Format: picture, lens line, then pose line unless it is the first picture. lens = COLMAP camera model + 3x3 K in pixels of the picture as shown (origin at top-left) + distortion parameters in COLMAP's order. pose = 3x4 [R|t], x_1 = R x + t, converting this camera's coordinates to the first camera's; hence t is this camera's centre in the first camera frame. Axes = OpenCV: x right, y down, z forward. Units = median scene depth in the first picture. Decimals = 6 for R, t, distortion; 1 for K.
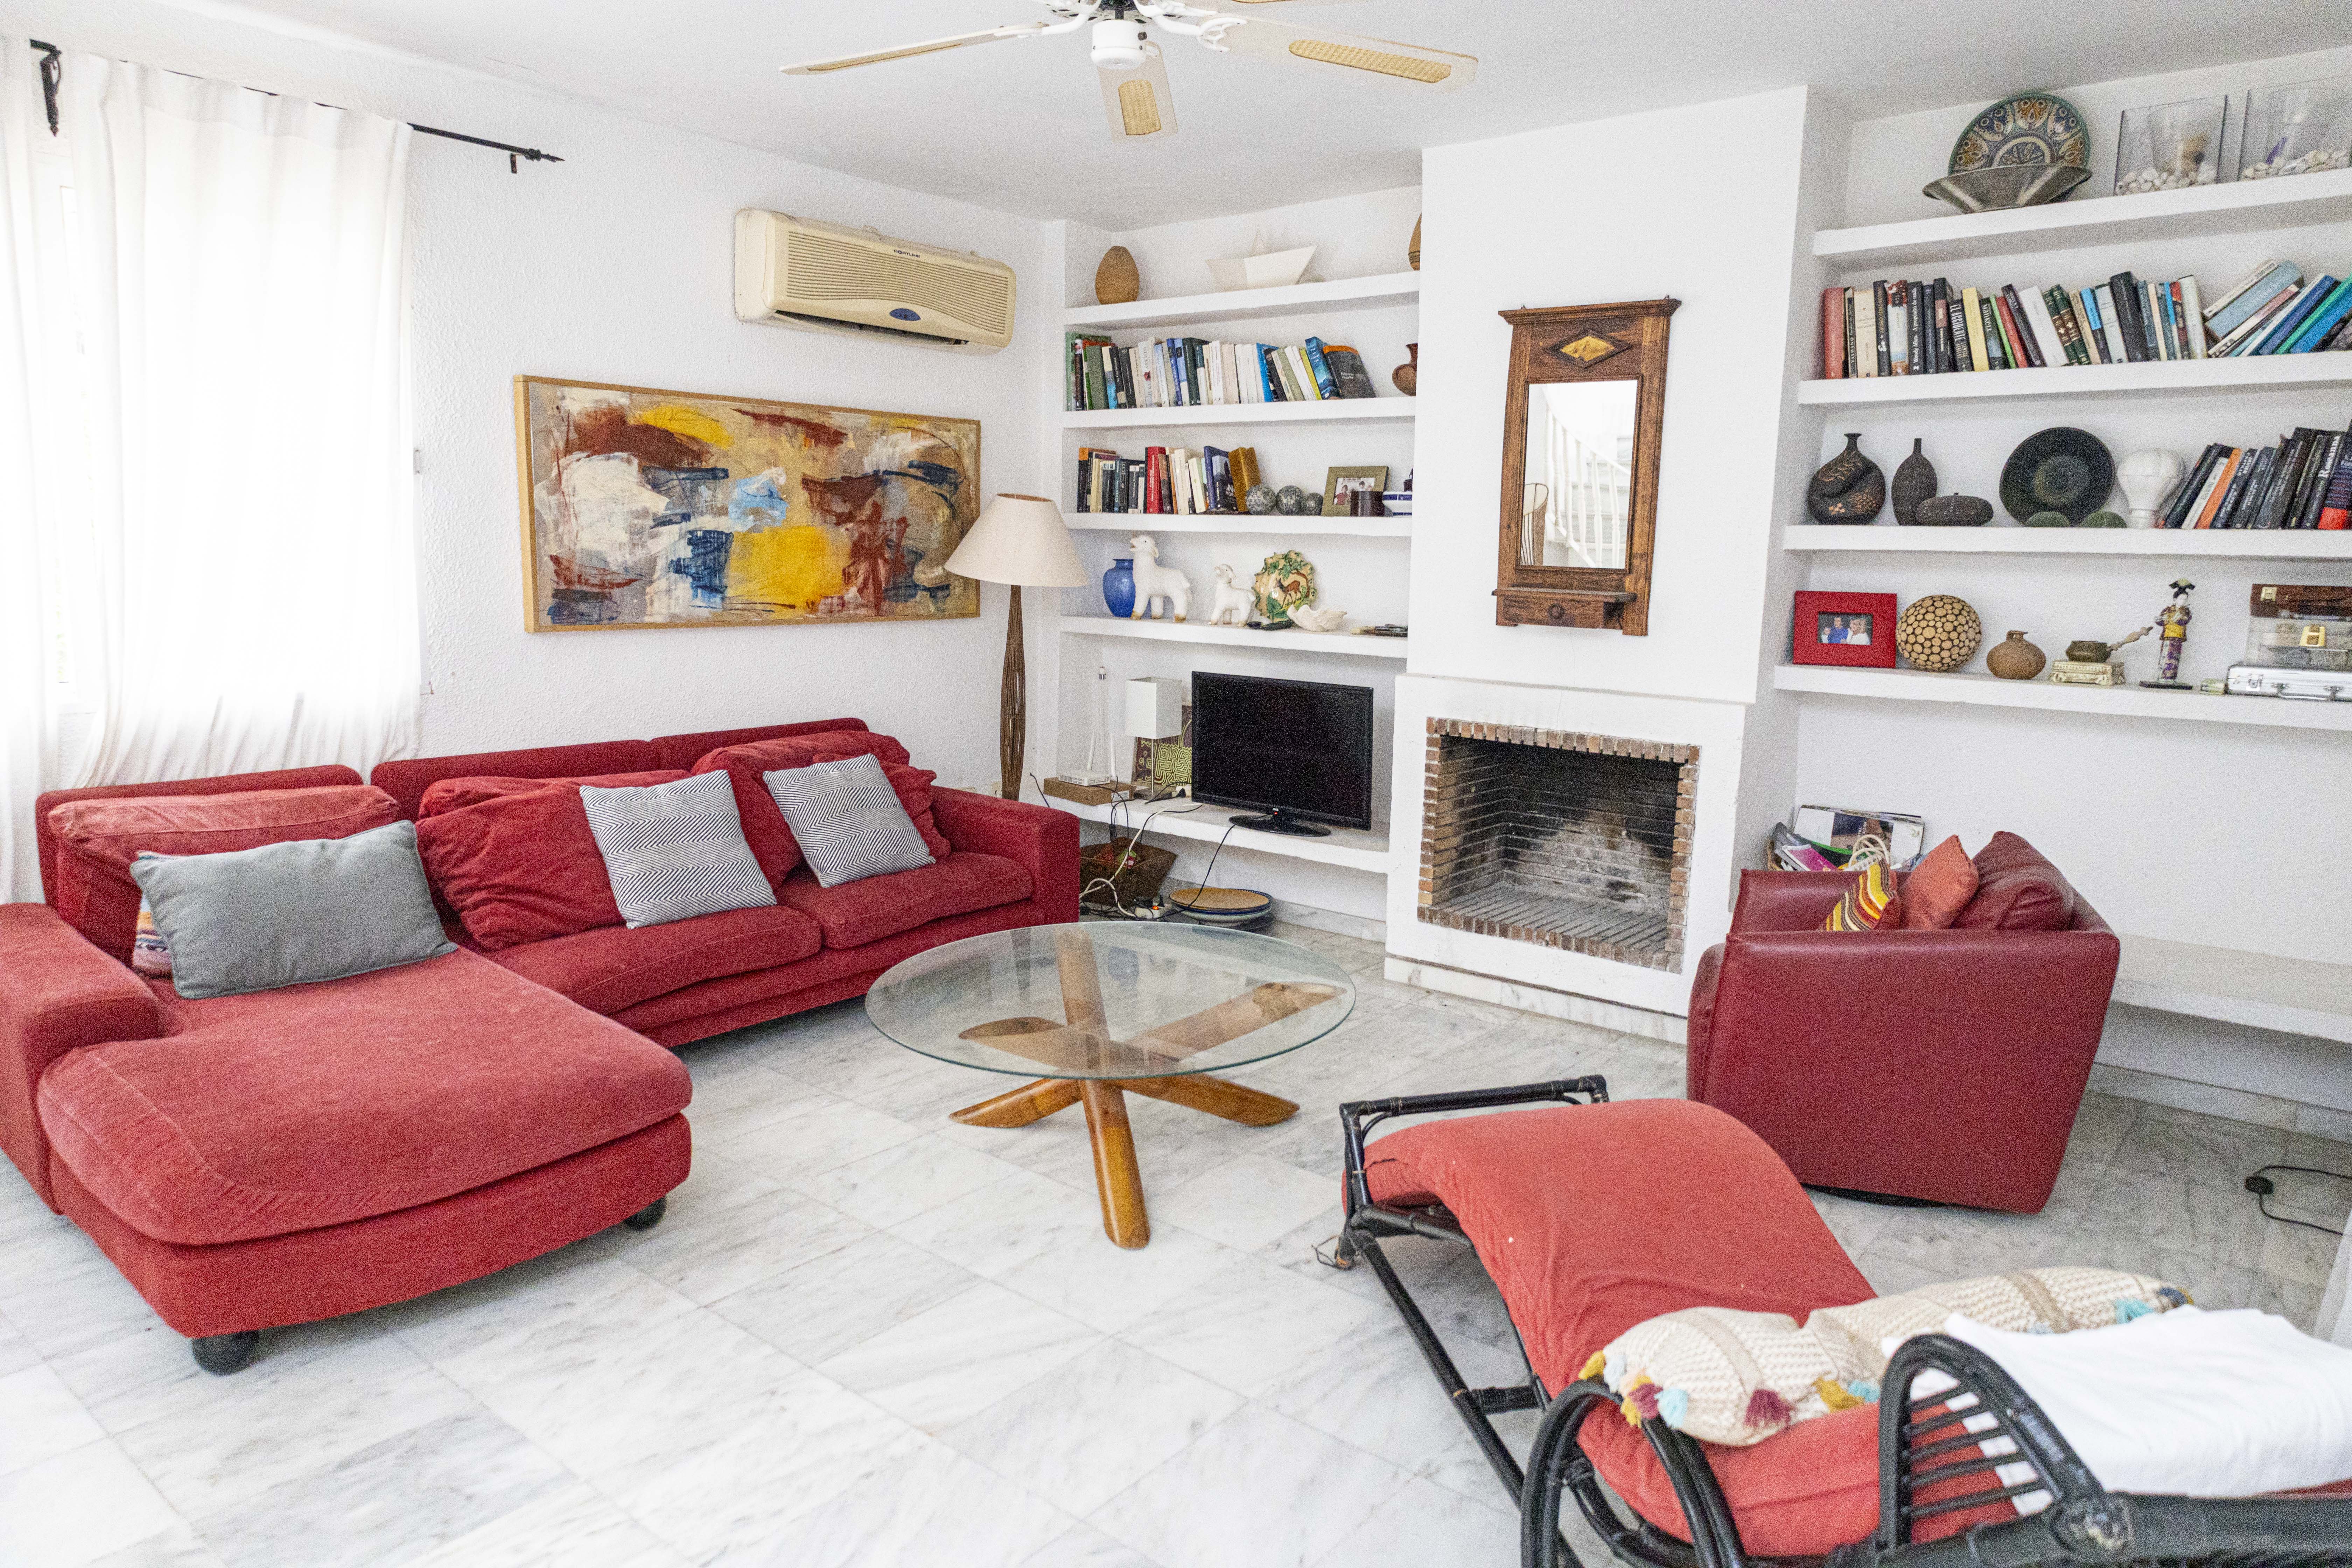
lens RADIAL K [[1514.4, 0, 1186.1], [0, 1514.4, 806.7], [0, 0, 1]] dist [-0.006275, 0.003289]
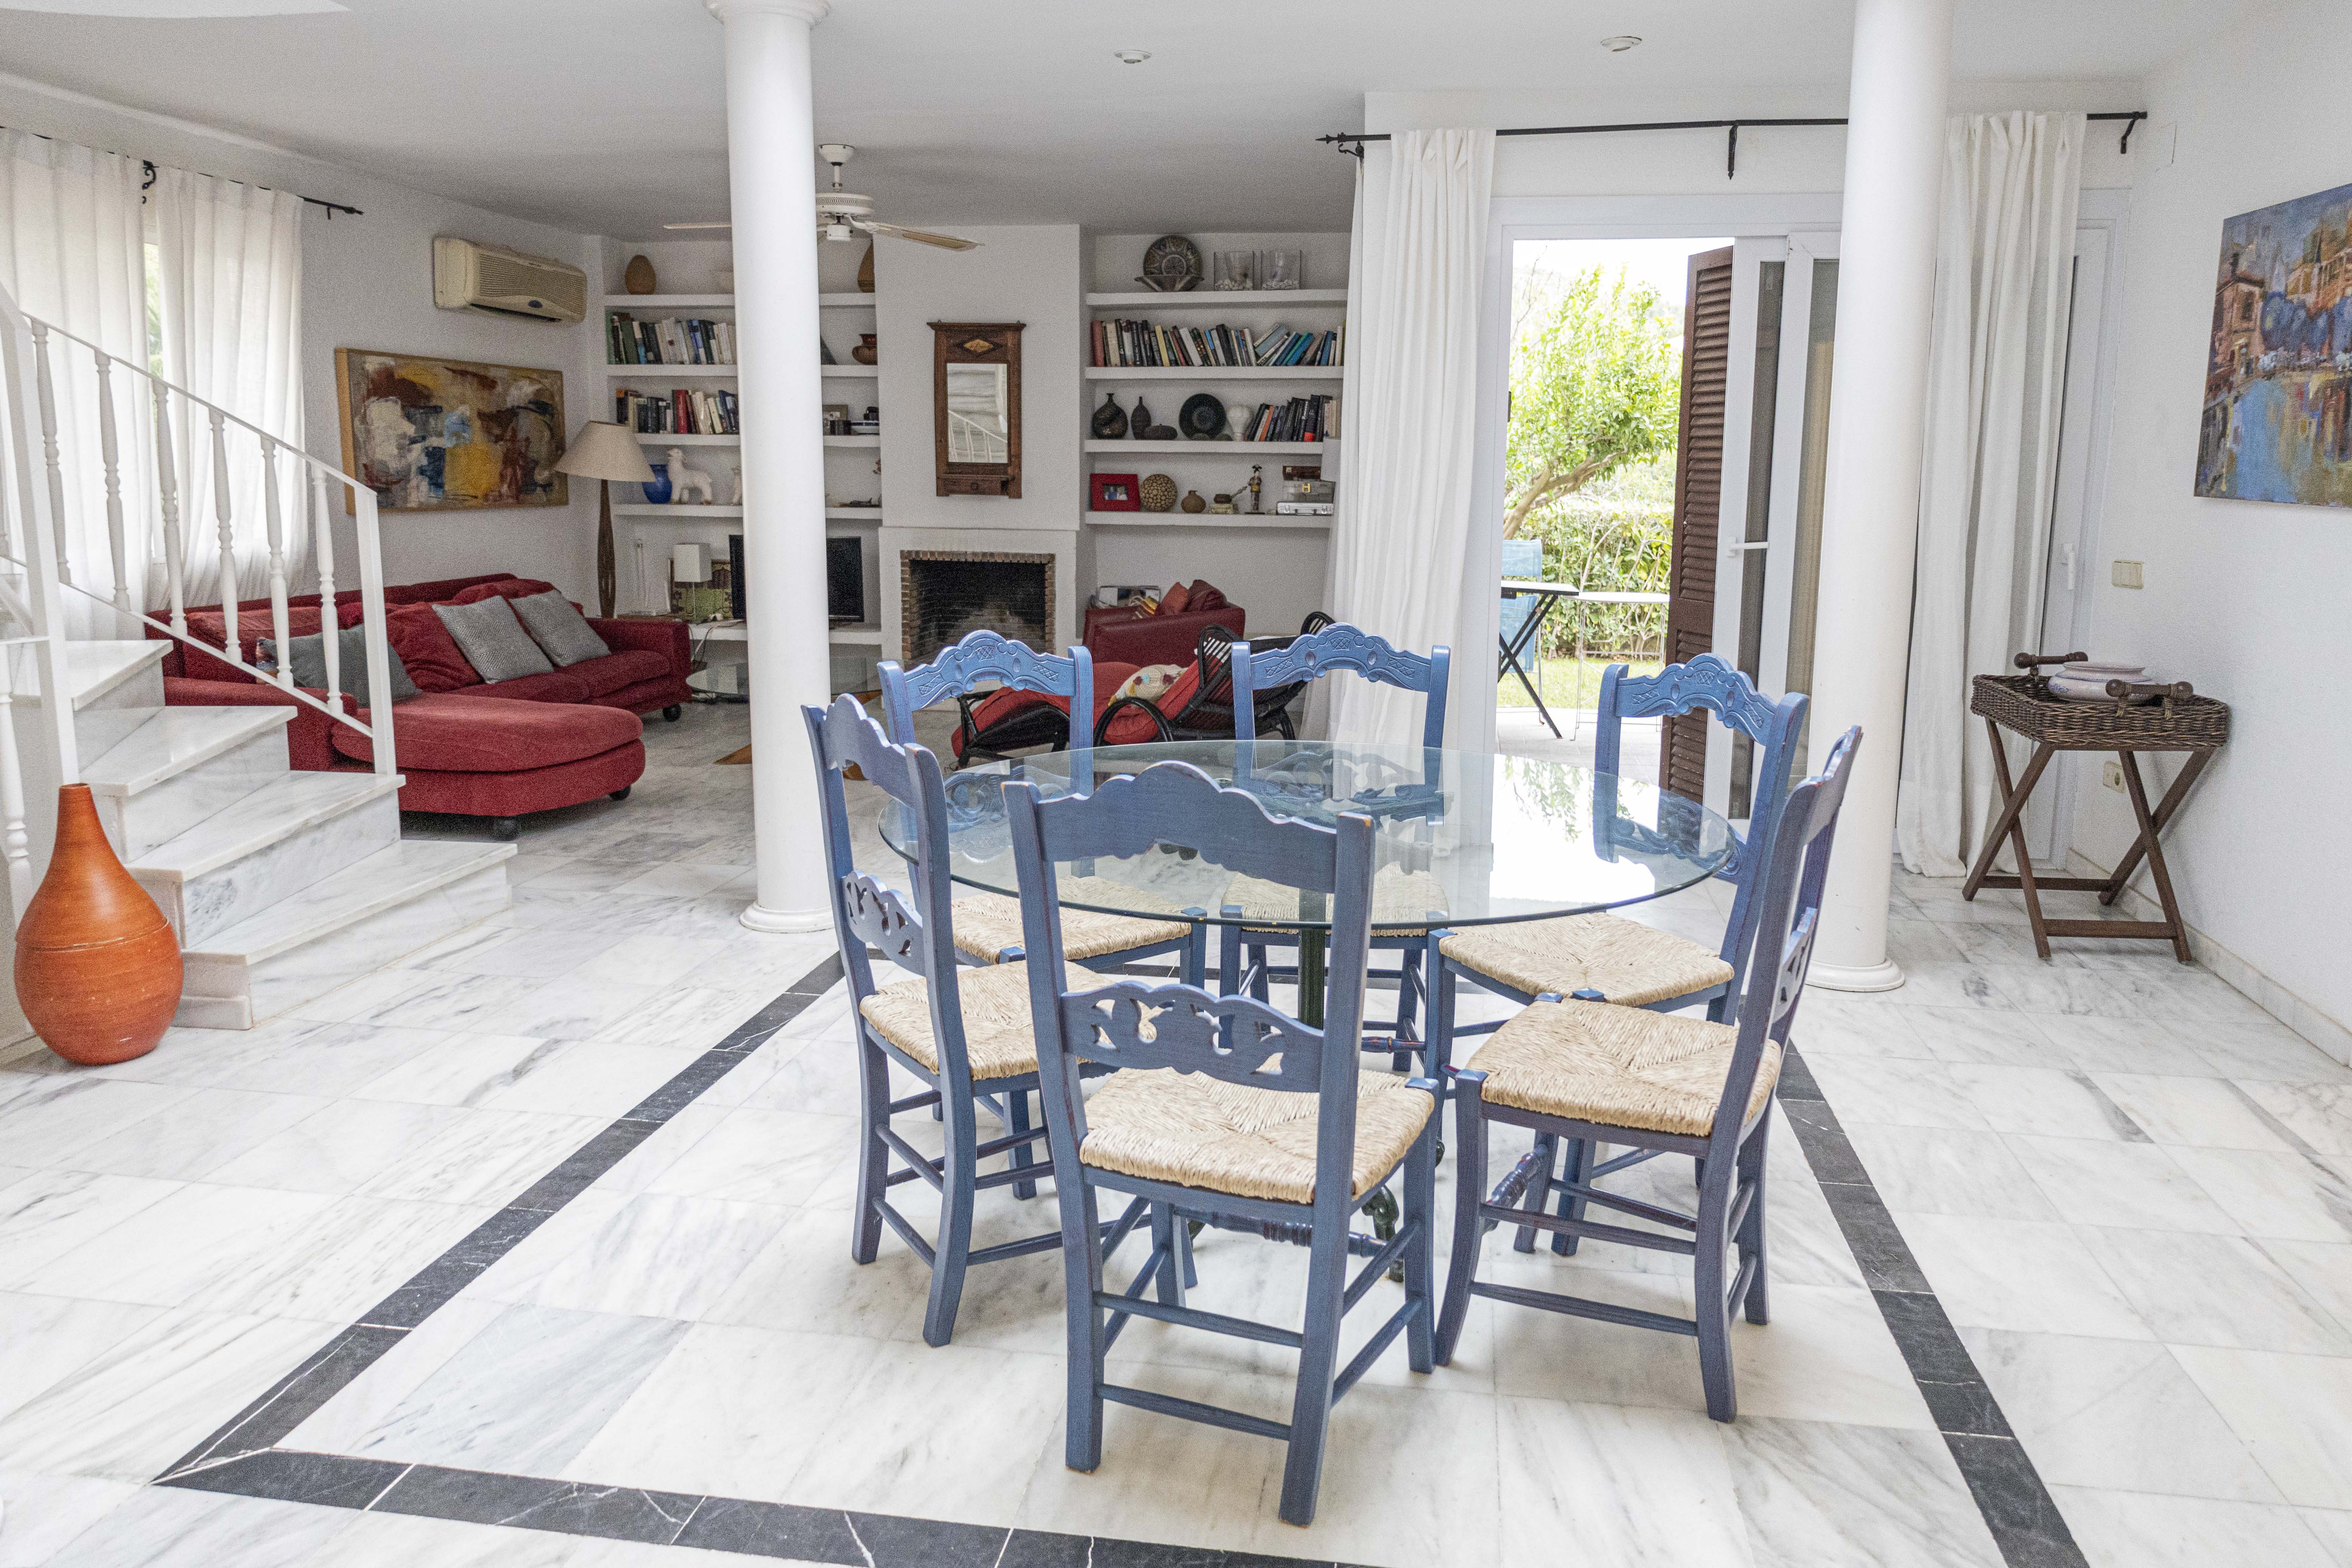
lens RADIAL K [[1712.7, 0, 1176.0], [0, 1712.7, 784.0], [0, 0, 1]] dist [-0.038957, 0.001990]
pose [[0.871809, -0.098246, 0.479892, -0.544219], [0.090649, 0.995117, 0.039045, 0.163256], [-0.481385, 0.009462, 0.876458, -0.892620]]
